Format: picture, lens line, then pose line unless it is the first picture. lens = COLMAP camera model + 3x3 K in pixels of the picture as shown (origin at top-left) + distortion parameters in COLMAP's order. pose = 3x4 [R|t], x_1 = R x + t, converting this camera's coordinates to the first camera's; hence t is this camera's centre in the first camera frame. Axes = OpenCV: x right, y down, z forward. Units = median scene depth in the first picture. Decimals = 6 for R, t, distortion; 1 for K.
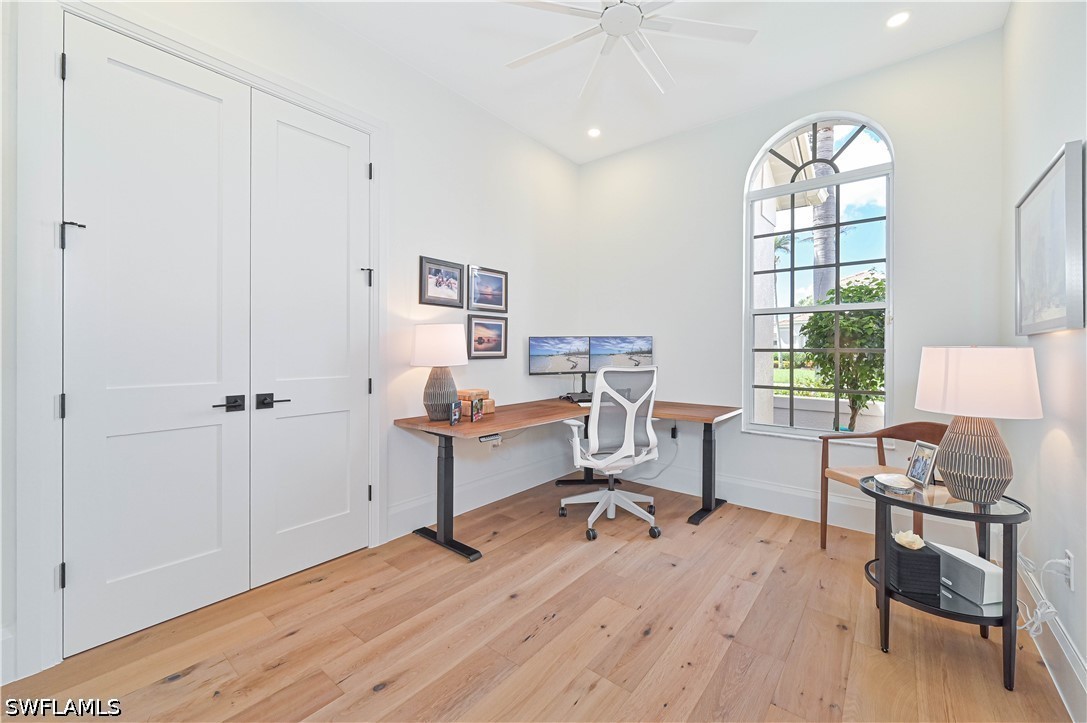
lens RADIAL K [[431.9, 0, 548.1], [0, 431.9, 347.0], [0, 0, 1]] dist [-0.001196, -0.000702]
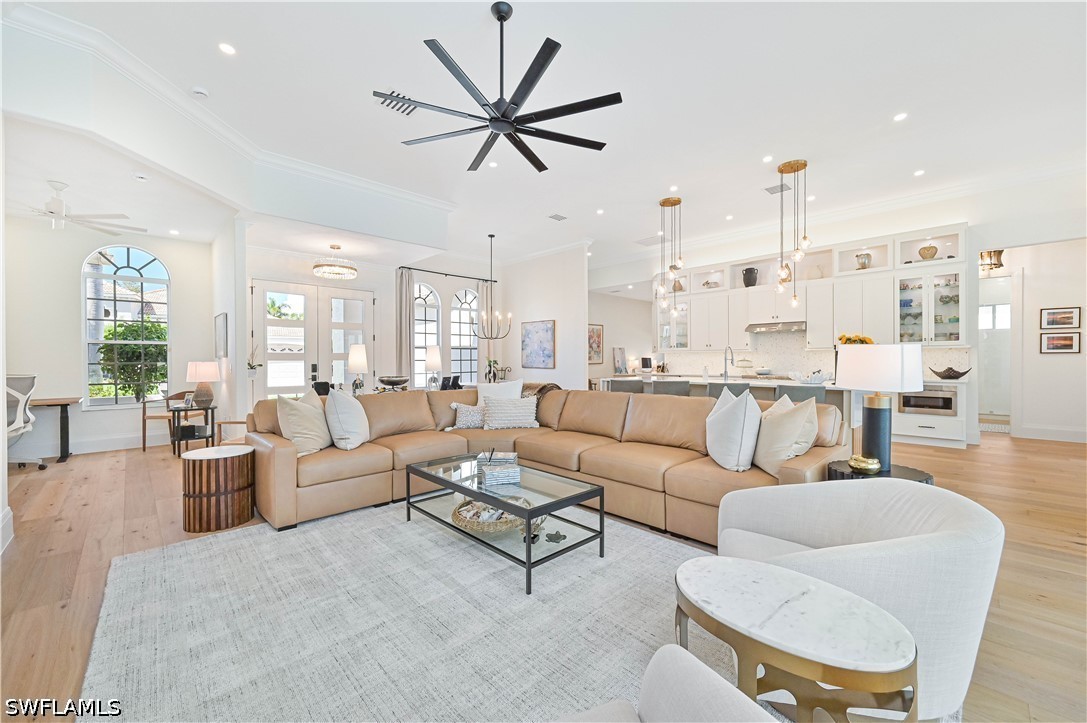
lens RADIAL K [[431.9, 0, 544.8], [0, 431.9, 362.0], [0, 0, 1]] dist [-0.001196, -0.000702]
pose [[0.118828, -0.010778, 0.992856, -1.208033], [-0.000164, 0.999941, 0.010874, -0.024450], [-0.992915, -0.001455, 0.118819, -1.211180]]
